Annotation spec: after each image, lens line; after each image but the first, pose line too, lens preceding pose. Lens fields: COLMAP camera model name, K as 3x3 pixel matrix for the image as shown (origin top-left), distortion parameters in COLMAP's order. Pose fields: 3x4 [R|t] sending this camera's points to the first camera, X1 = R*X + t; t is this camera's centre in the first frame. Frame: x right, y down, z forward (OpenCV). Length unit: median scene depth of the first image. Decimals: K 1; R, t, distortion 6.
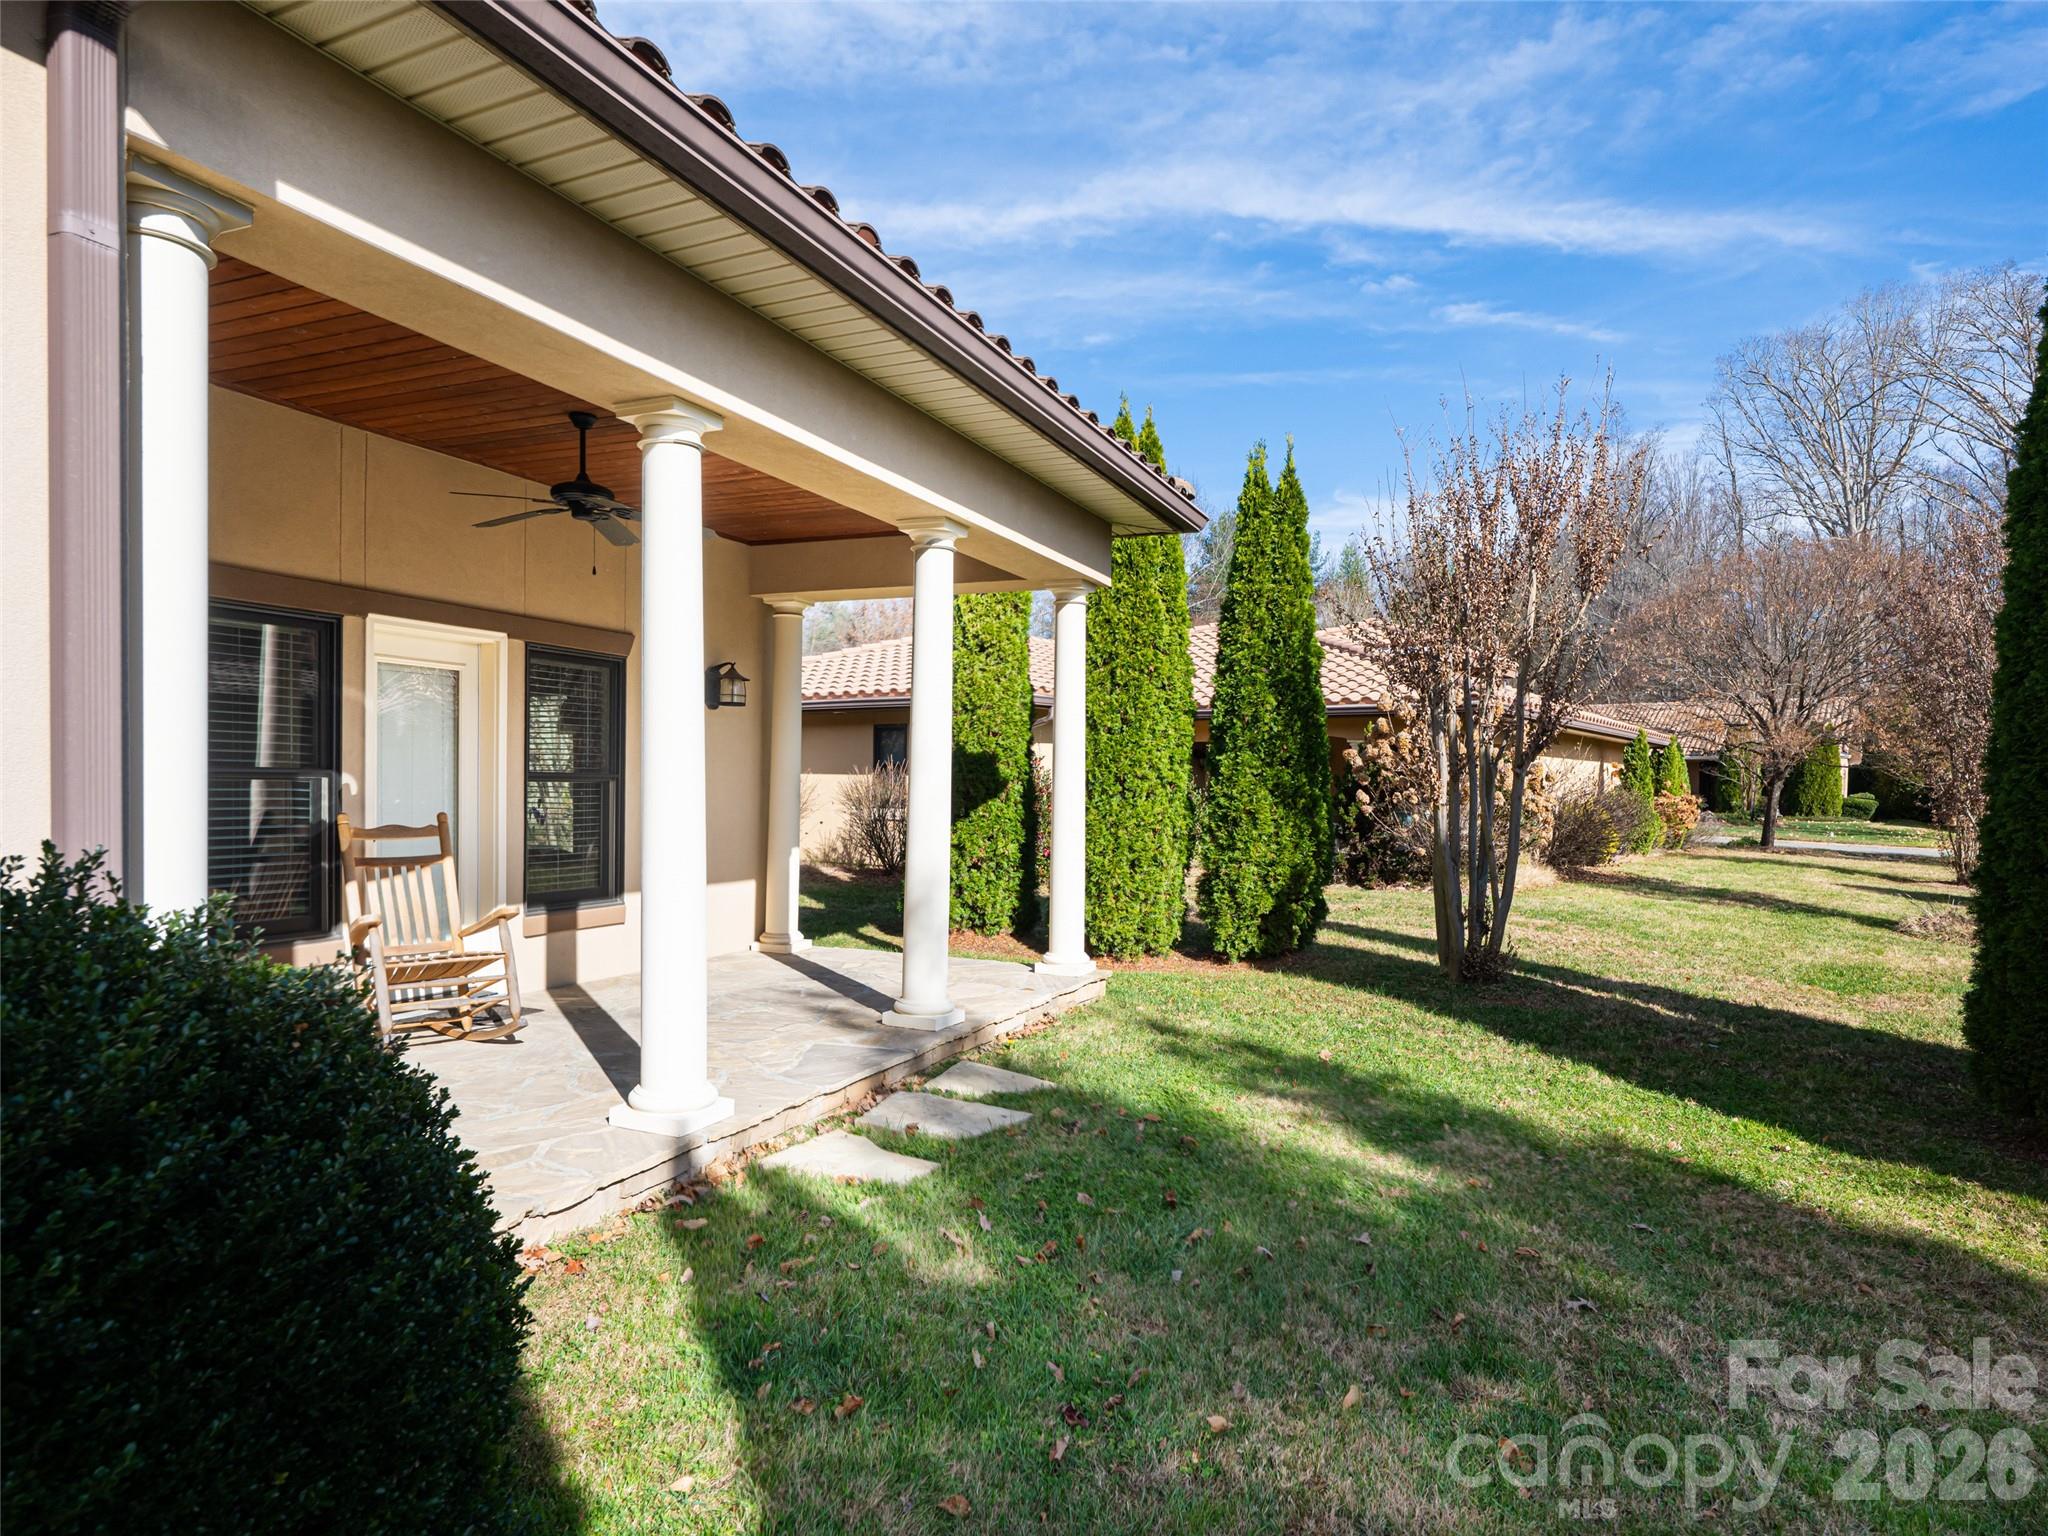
lens RADIAL K [[1133.4, 0, 1022.9], [0, 1133.4, 739.3], [0, 0, 1]] dist [0.007542, 0.000188]
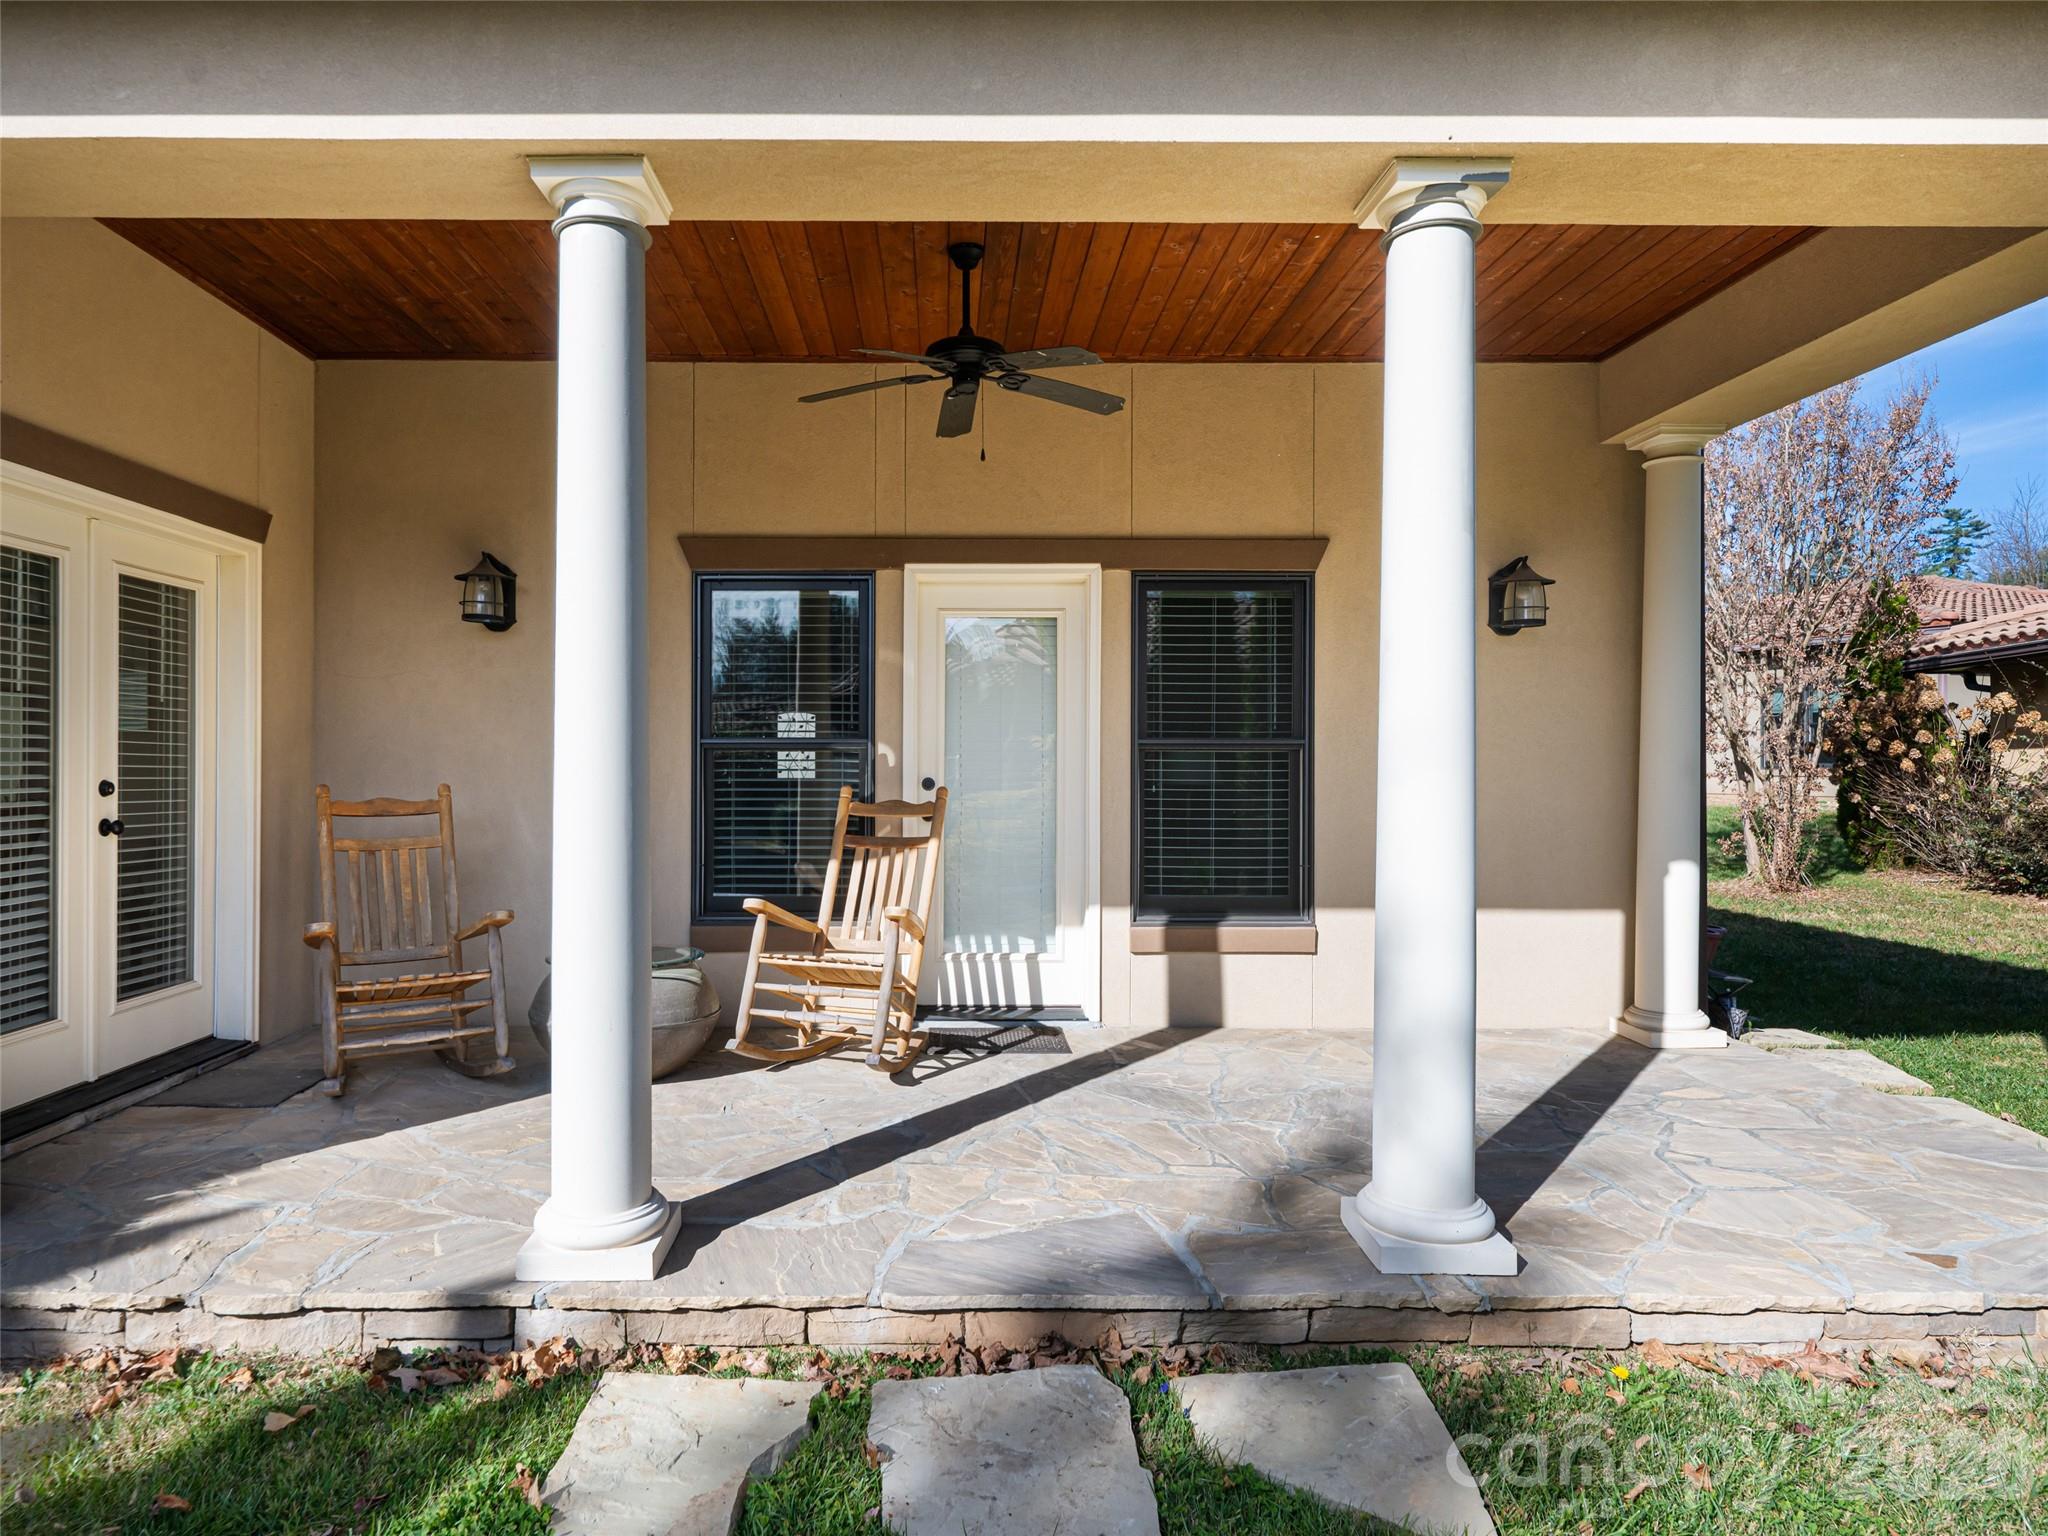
lens RADIAL K [[1207.0, 0, 1014.6], [0, 1207.0, 760.3], [0, 0, 1]] dist [0.012338, 0.000585]
pose [[0.431336, -0.003481, -0.902185, 0.277572], [0.039335, 0.999114, 0.014952, 0.028653], [0.901333, -0.041936, 0.431091, 0.586729]]
